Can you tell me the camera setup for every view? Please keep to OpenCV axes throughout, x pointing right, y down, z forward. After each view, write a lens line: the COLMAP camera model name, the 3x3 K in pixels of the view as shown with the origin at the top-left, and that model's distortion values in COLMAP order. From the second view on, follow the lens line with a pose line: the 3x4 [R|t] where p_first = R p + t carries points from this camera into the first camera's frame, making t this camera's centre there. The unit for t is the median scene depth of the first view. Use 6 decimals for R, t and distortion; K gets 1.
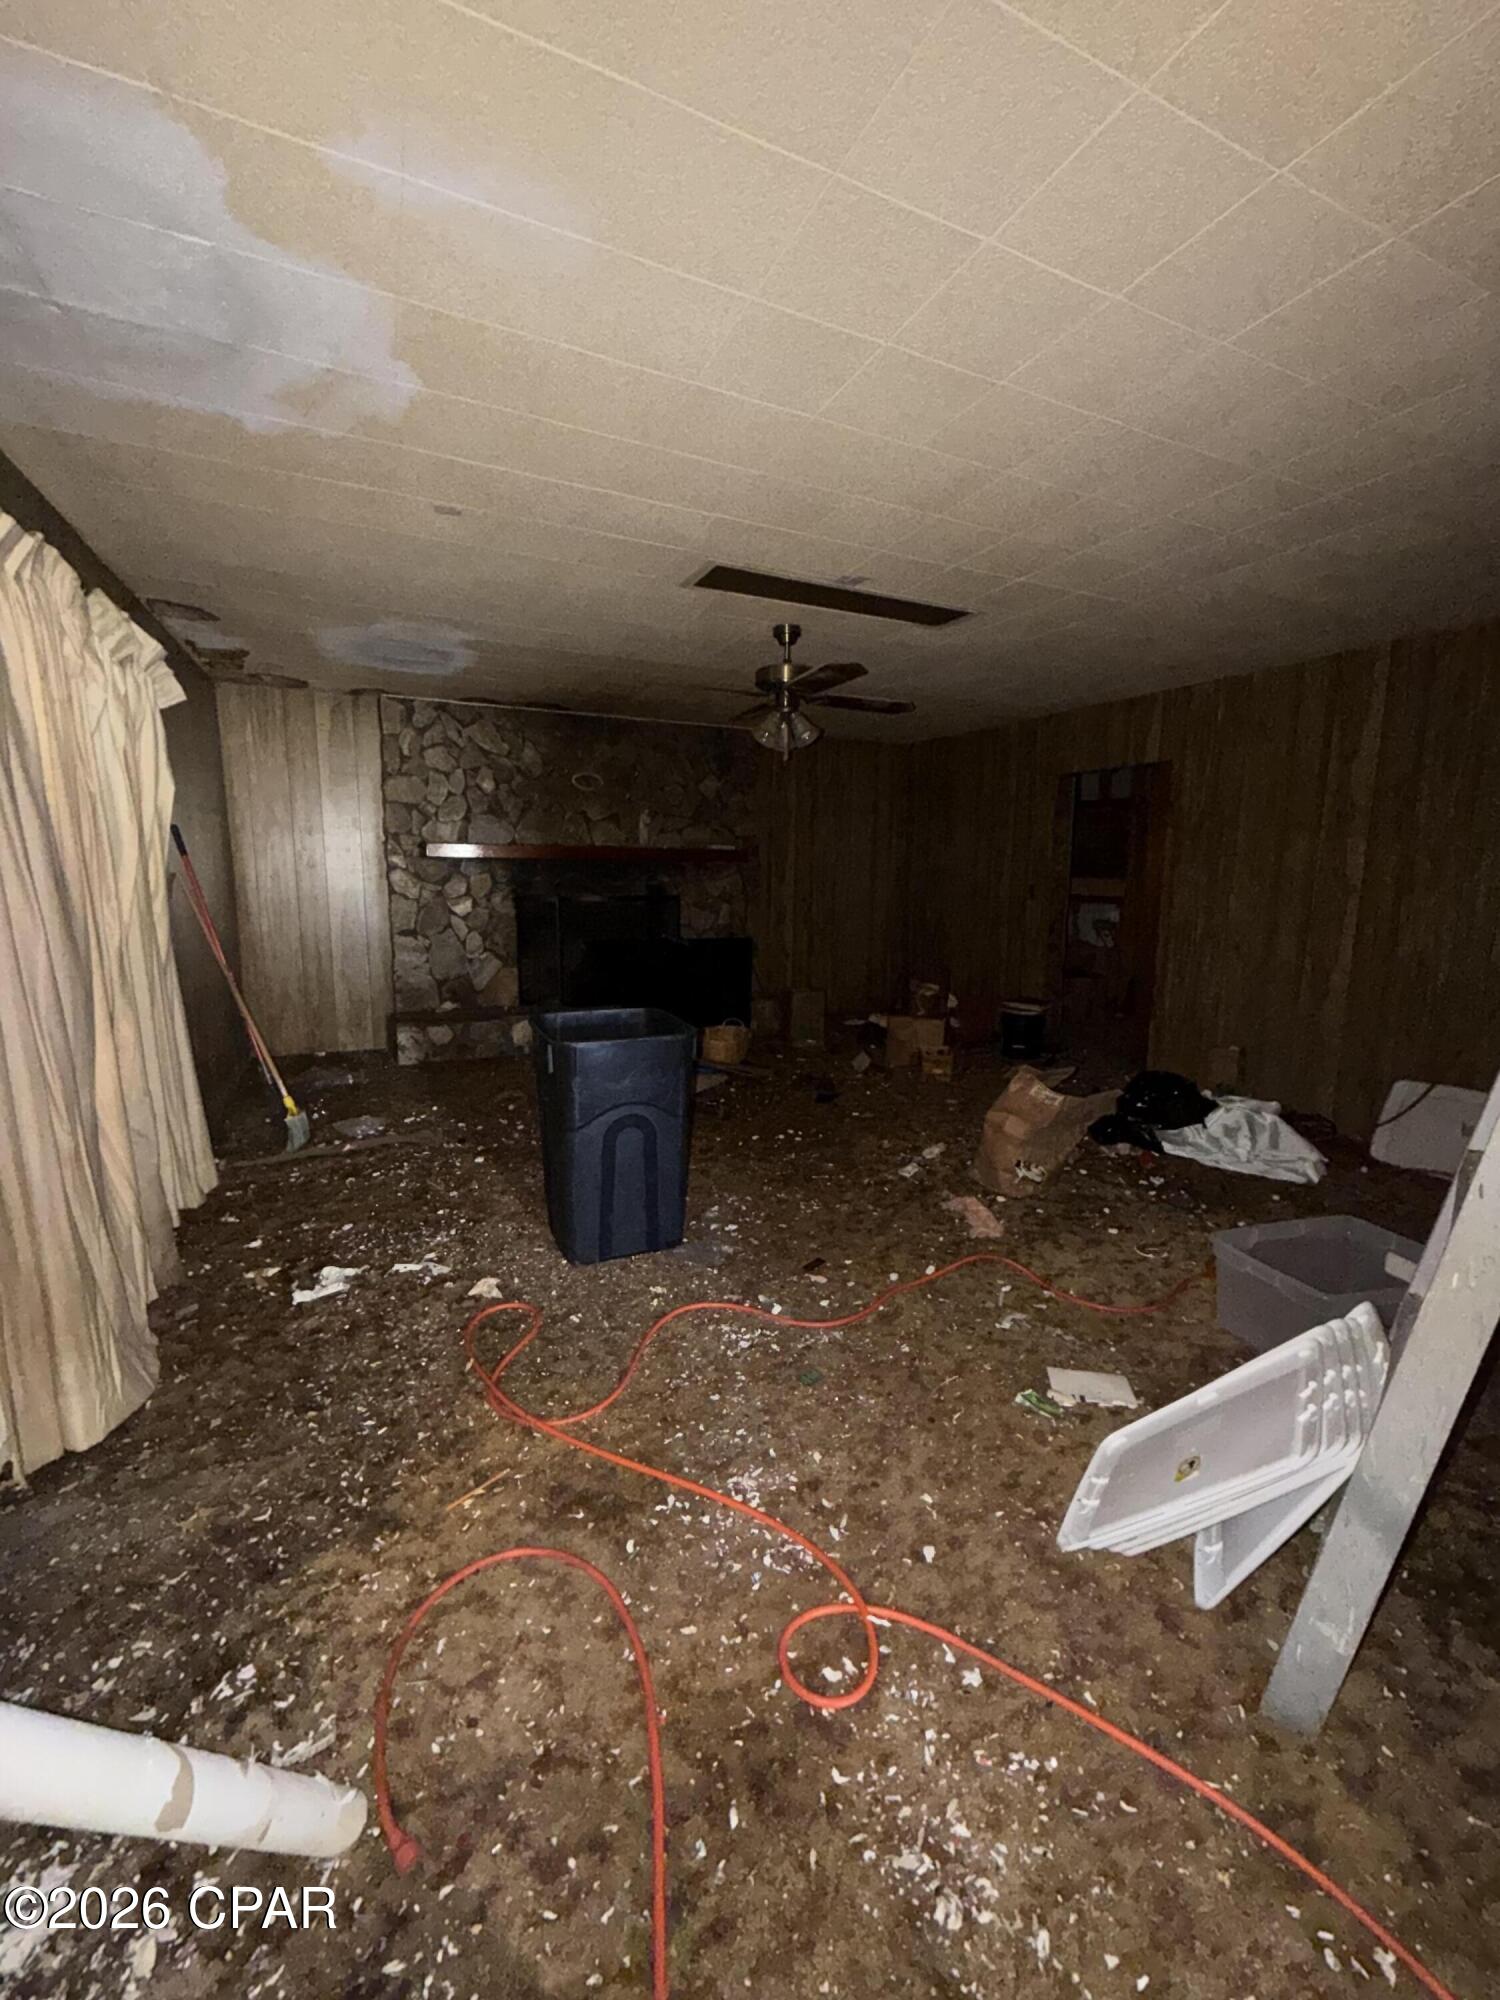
lens RADIAL K [[795.6, 0, 746.2], [0, 795.6, 1000.7], [0, 0, 1]] dist [-0.000656, -0.000341]
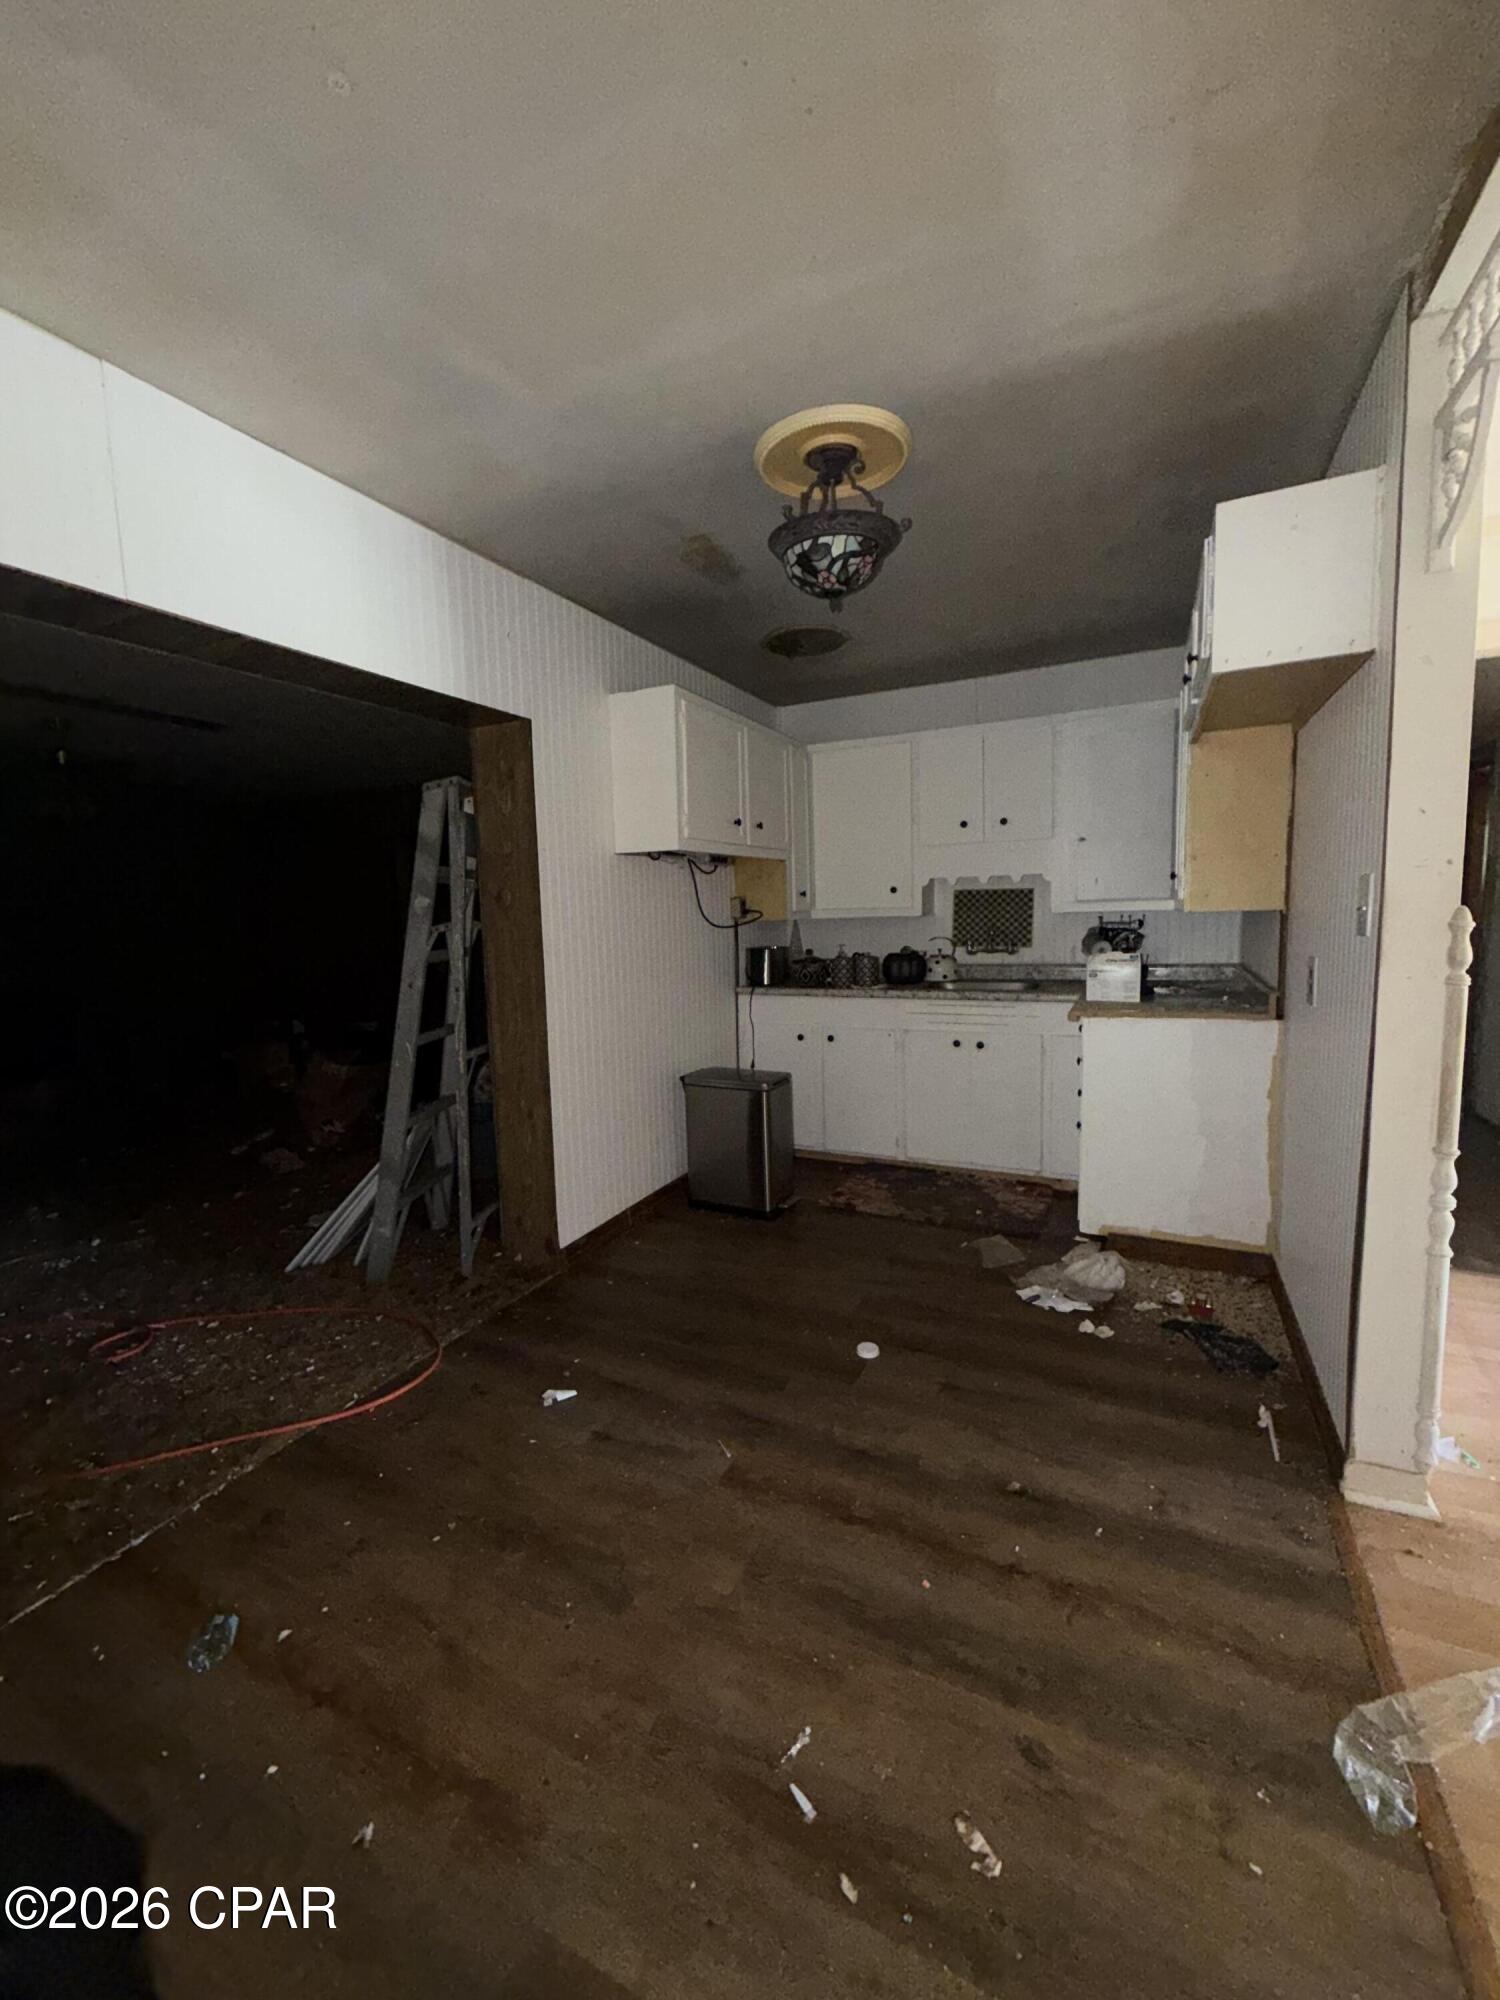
lens RADIAL K [[795.6, 0, 744.2], [0, 795.6, 990.0], [0, 0, 1]] dist [-0.000656, -0.000341]
pose [[0.770689, -0.096397, 0.629878, 0.102848], [0.138829, 0.990147, -0.018332, 0.191138], [-0.621904, 0.101573, 0.776478, -1.014806]]
